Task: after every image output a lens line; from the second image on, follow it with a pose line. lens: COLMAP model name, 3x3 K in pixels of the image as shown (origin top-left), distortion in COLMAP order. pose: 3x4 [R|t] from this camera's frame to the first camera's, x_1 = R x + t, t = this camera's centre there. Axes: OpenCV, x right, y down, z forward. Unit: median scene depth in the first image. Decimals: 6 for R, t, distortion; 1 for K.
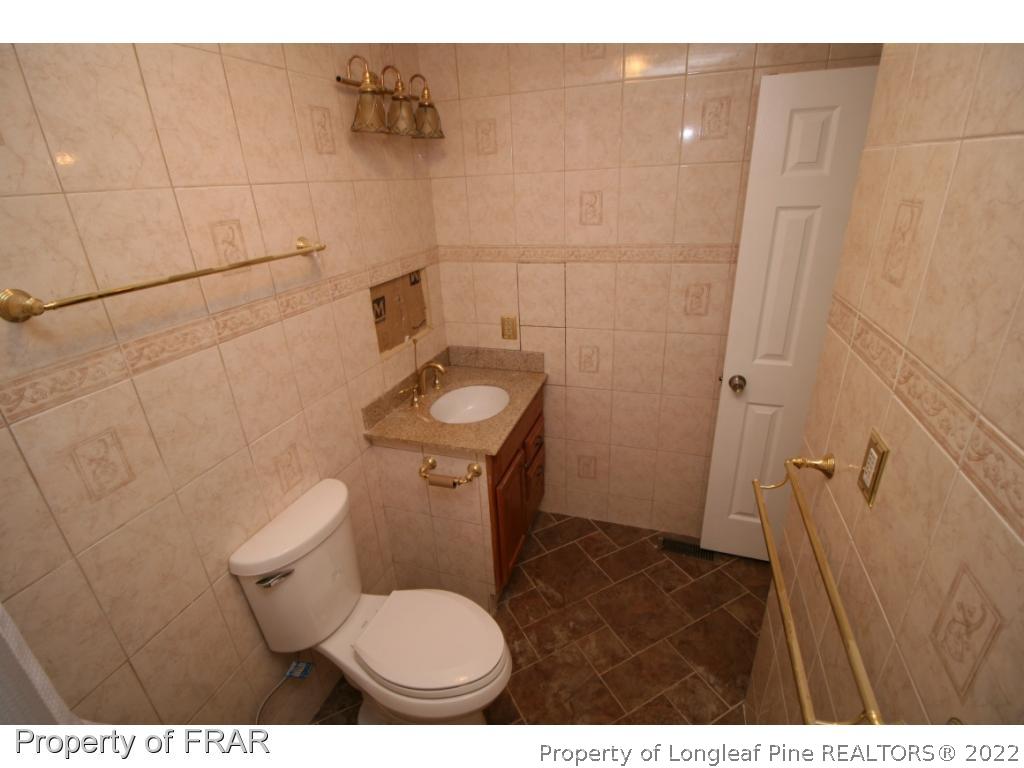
lens RADIAL K [[492.1, 0, 502.4], [0, 492.1, 386.2], [0, 0, 1]] dist [0.000085, -0.014432]
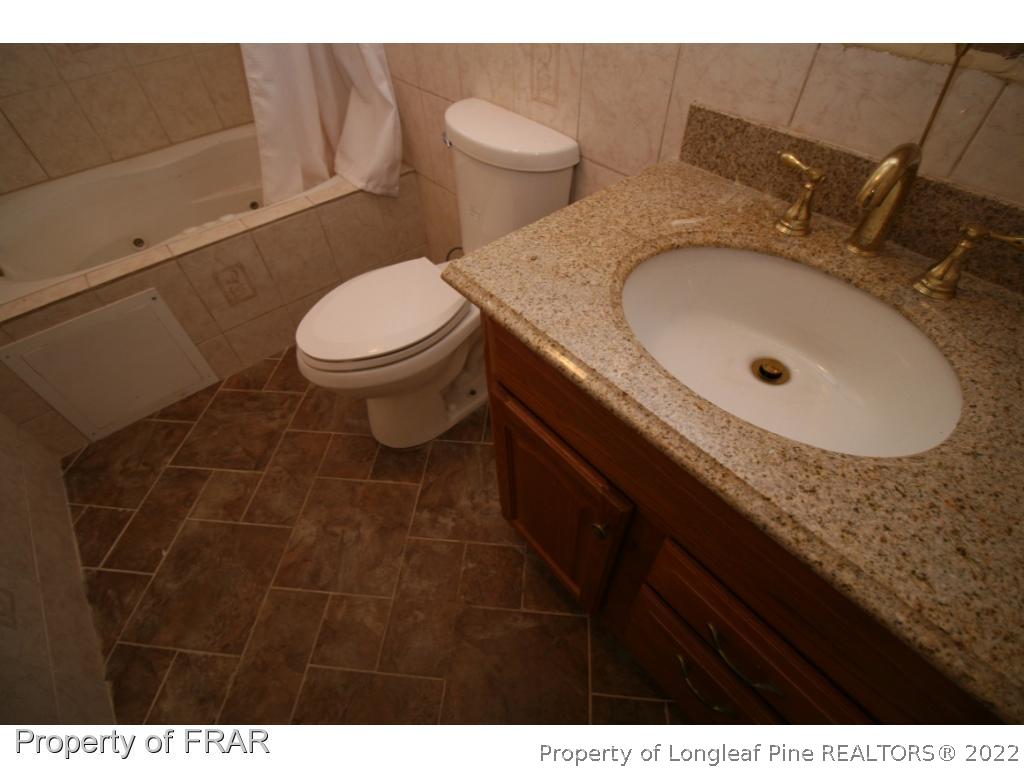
lens RADIAL K [[475.8, 0, 513.0], [0, 475.8, 380.4], [0, 0, 1]] dist [-0.001303, -0.011872]
pose [[-0.514966, 0.678099, -0.524397, 0.304069], [-0.283131, 0.442865, 0.850710, -0.245122], [0.809102, 0.586560, -0.036069, 1.506676]]
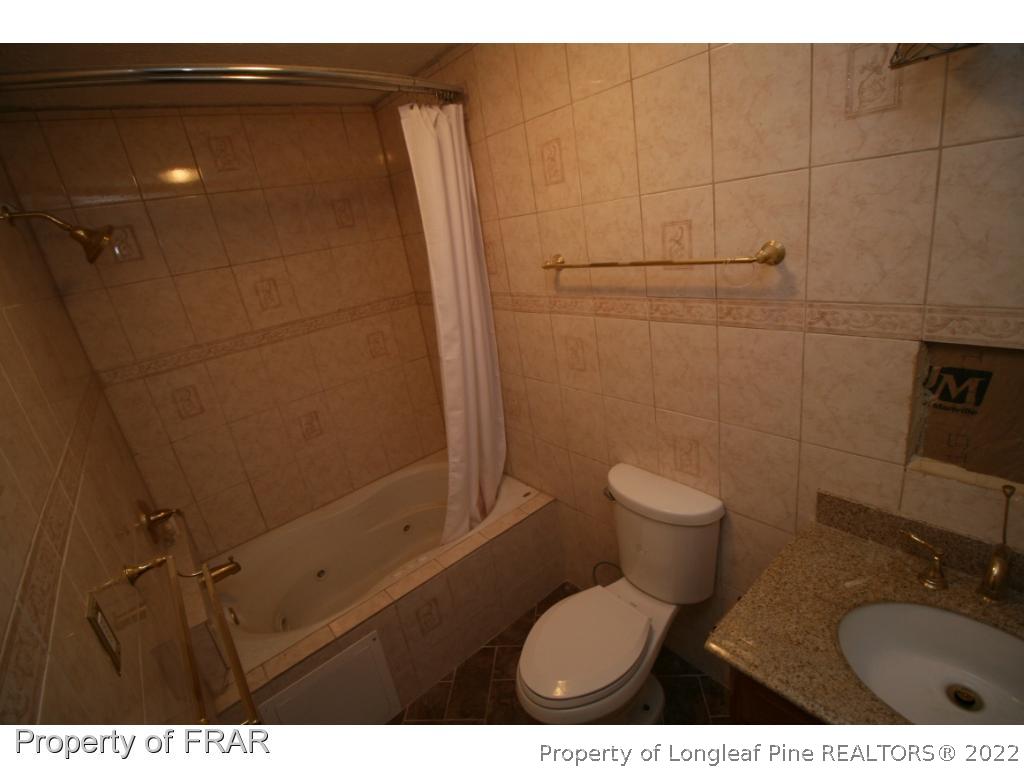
lens RADIAL K [[475.8, 0, 513.0], [0, 475.8, 380.4], [0, 0, 1]] dist [-0.001303, -0.011872]
pose [[-0.511262, 0.397880, -0.761776, 0.561629], [-0.159146, 0.827219, 0.538871, -0.546764], [0.844561, 0.396737, -0.359605, 1.191463]]
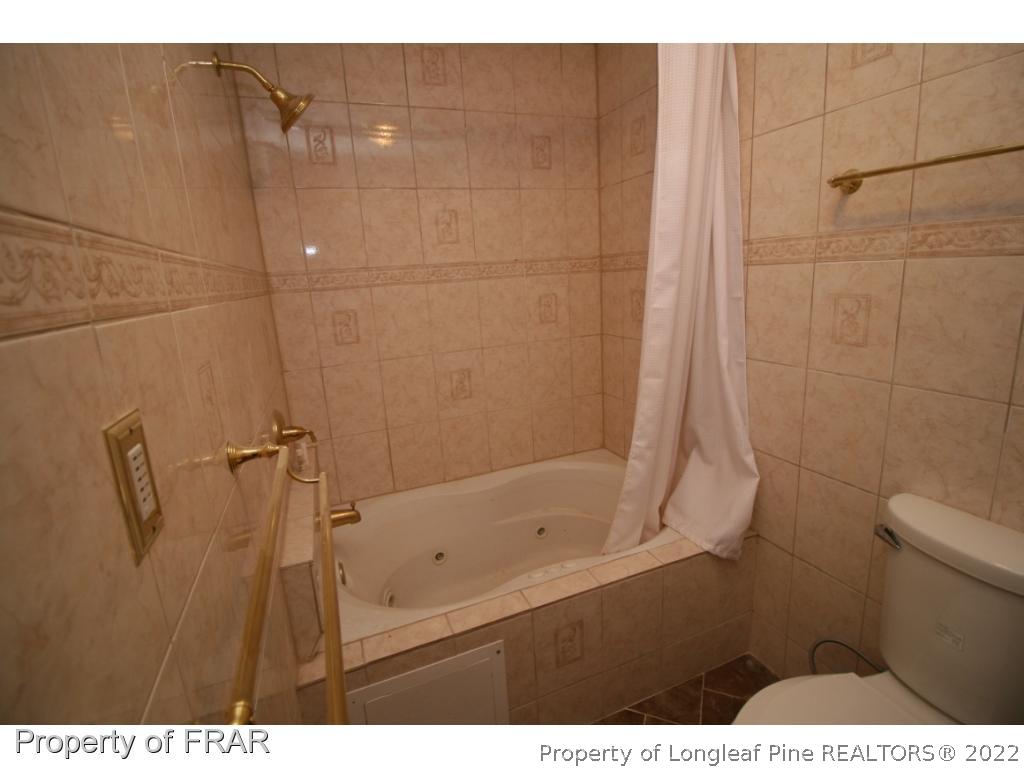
lens RADIAL K [[482.9, 0, 516.7], [0, 482.9, 378.9], [0, 0, 1]] dist [-0.002141, -0.013137]
pose [[-0.749709, 0.235522, -0.618438, 0.494090], [-0.166718, 0.837163, 0.520926, -0.169448], [0.640422, 0.493648, -0.588363, 1.004658]]
